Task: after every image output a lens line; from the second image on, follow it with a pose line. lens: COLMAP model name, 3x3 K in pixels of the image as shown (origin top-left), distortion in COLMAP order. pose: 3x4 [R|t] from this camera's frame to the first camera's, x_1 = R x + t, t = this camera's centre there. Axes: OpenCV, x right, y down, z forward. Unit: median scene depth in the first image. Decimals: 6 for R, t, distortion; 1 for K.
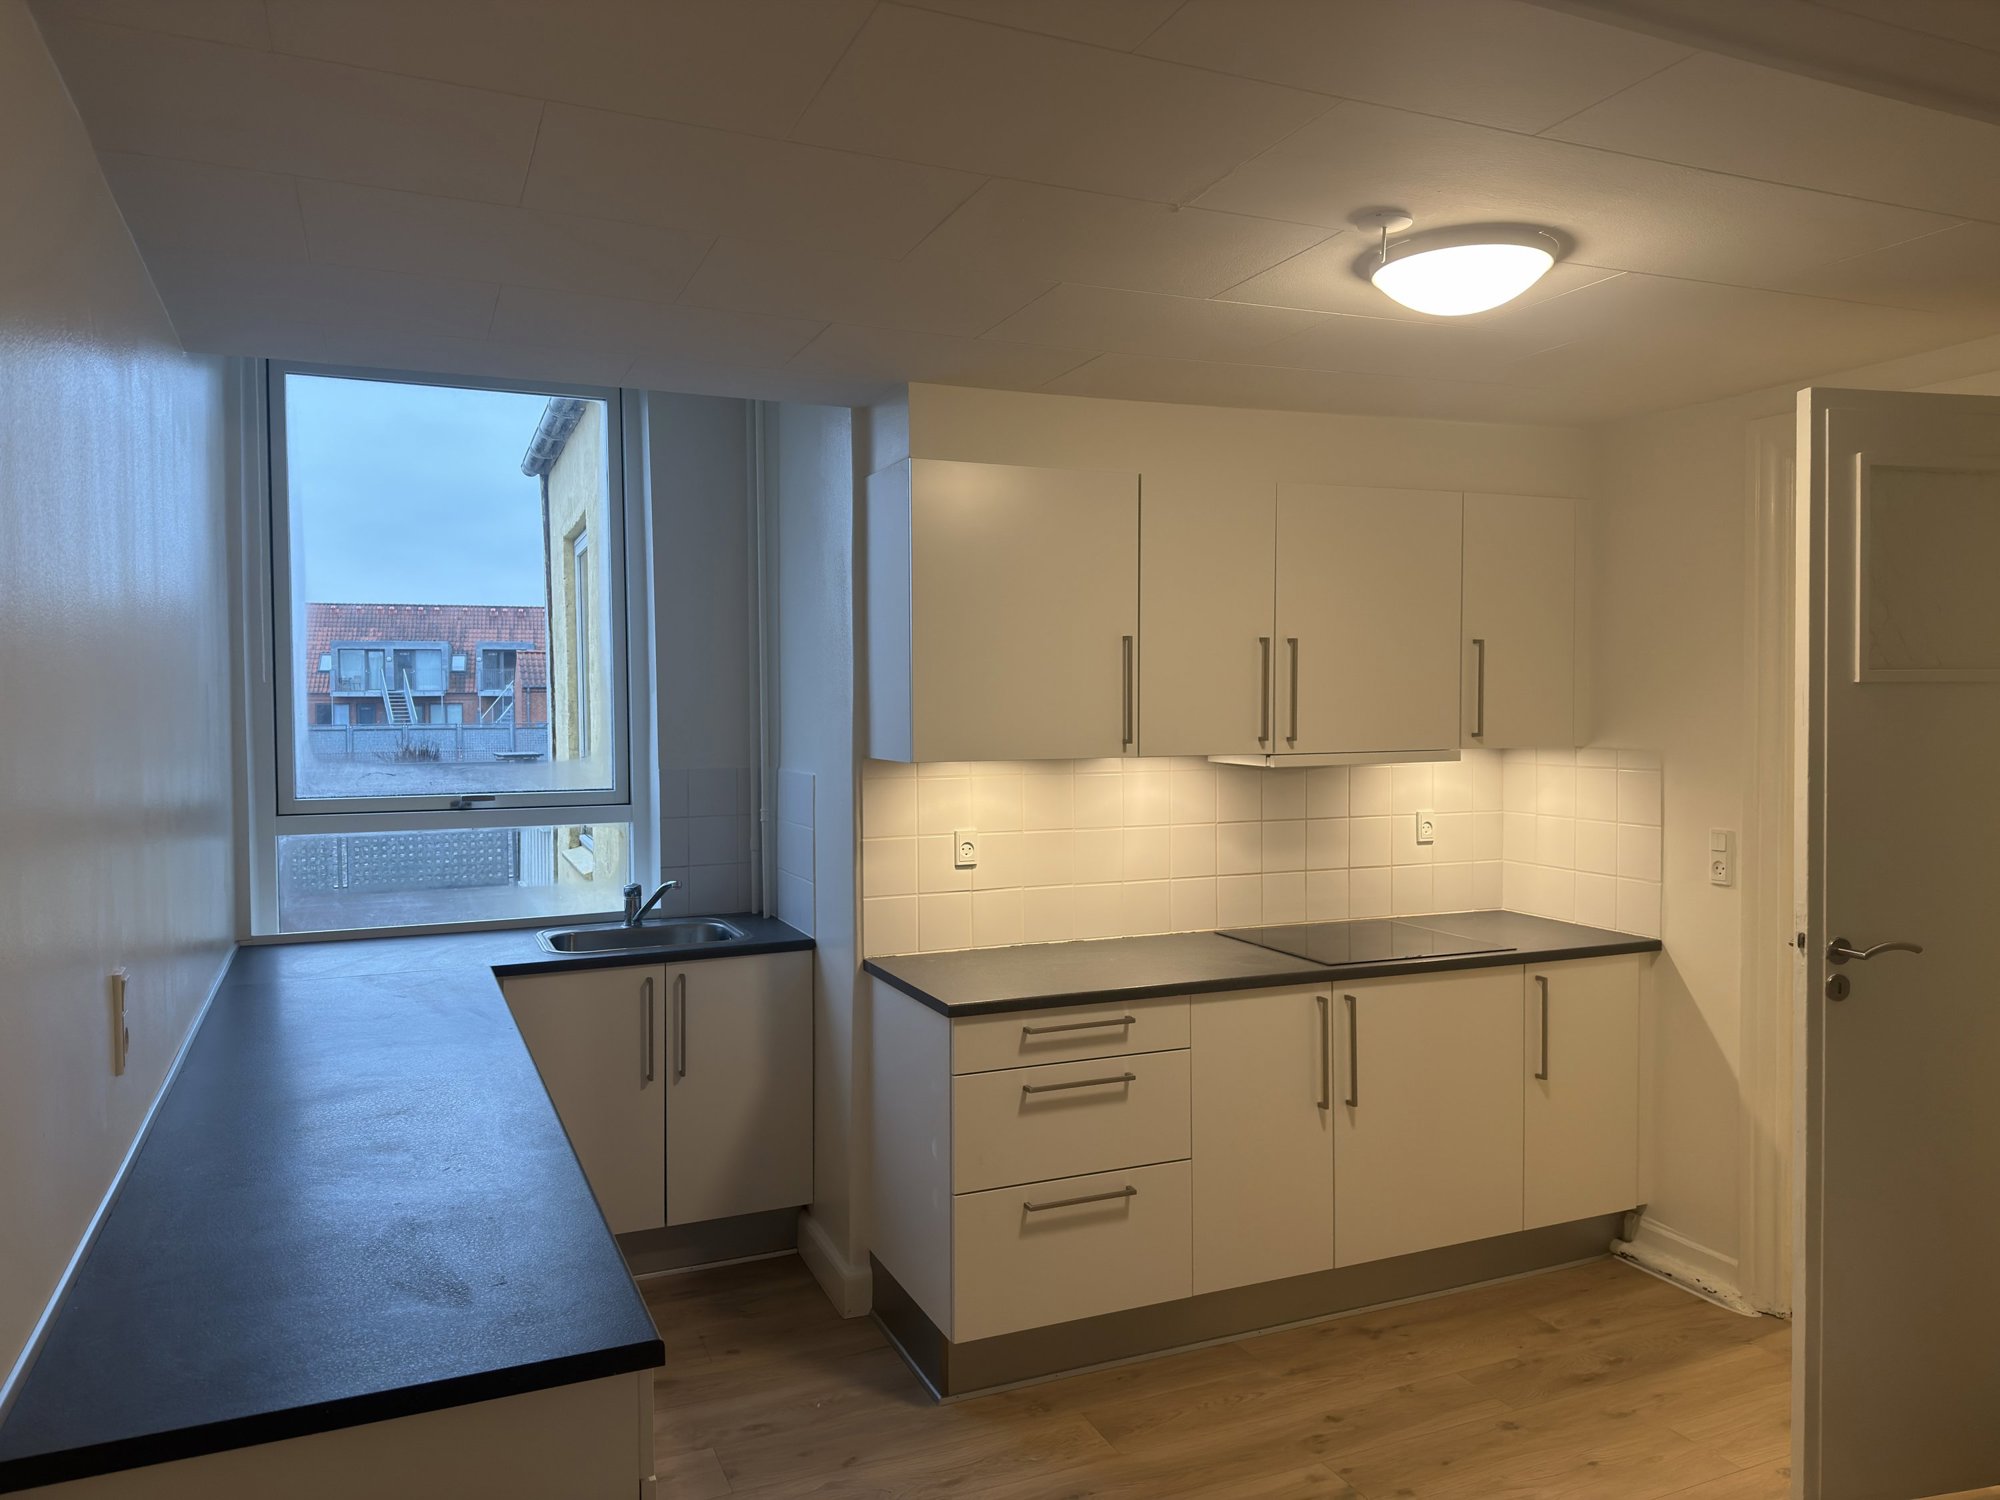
lens RADIAL K [[1398.2, 0, 1006.5], [0, 1398.2, 741.0], [0, 0, 1]] dist [0.048380, -0.007814]
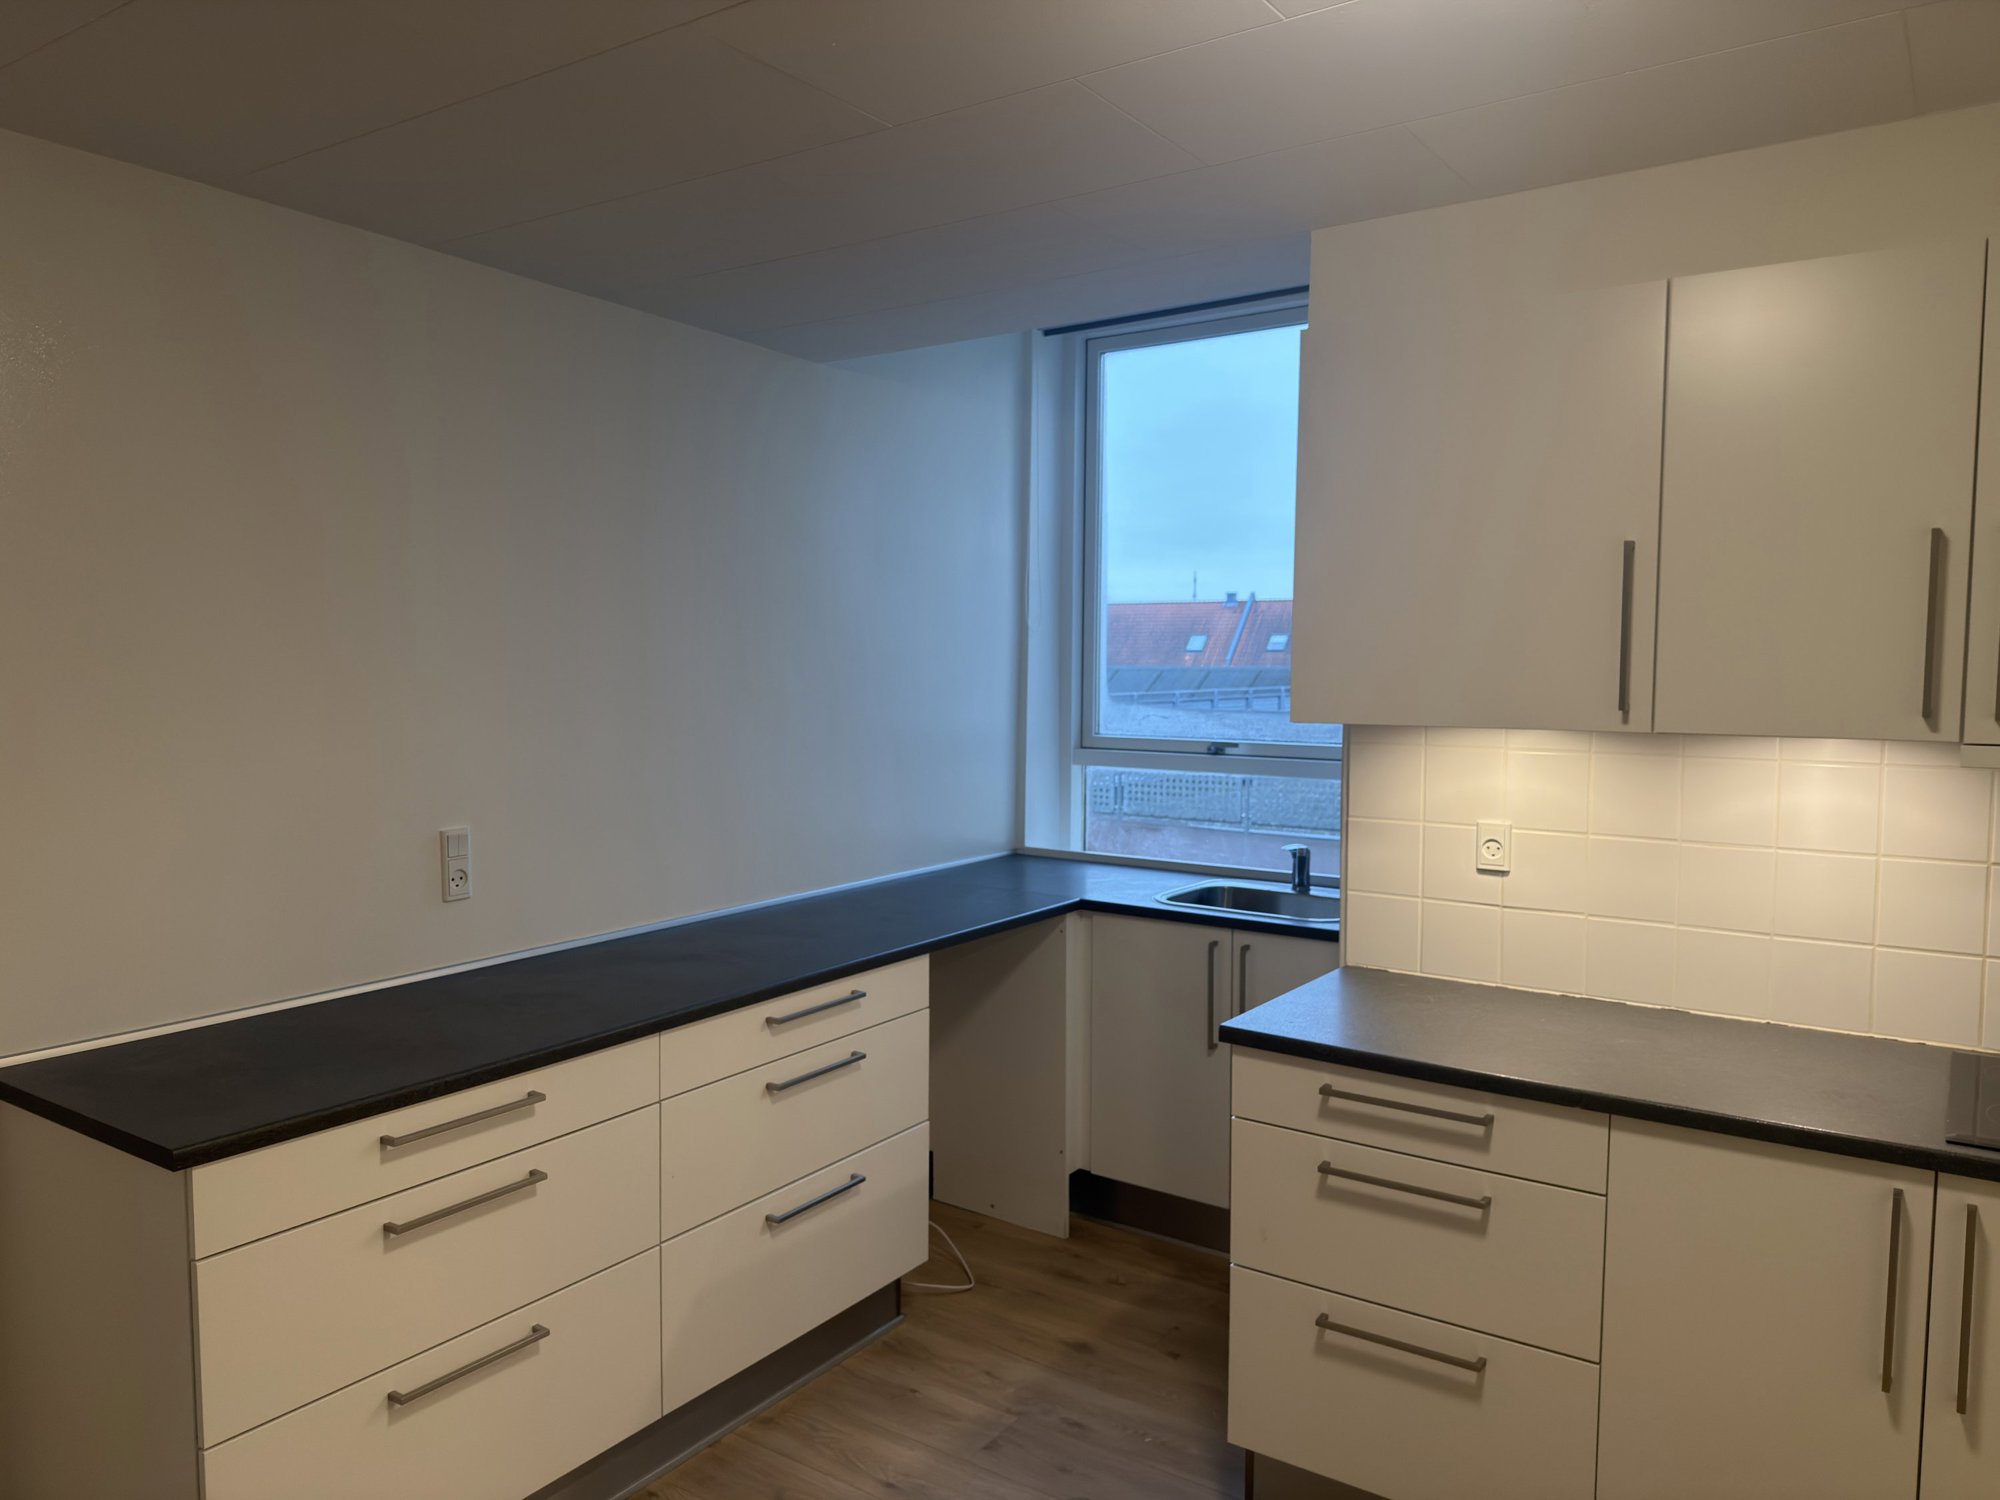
lens RADIAL K [[1398.2, 0, 1006.1], [0, 1398.2, 760.7], [0, 0, 1]] dist [0.048380, -0.007814]
pose [[0.528258, 0.072286, -0.846001, 0.449284], [-0.035459, 0.997378, 0.063078, -0.006357], [0.848343, -0.003323, 0.529436, 0.382768]]
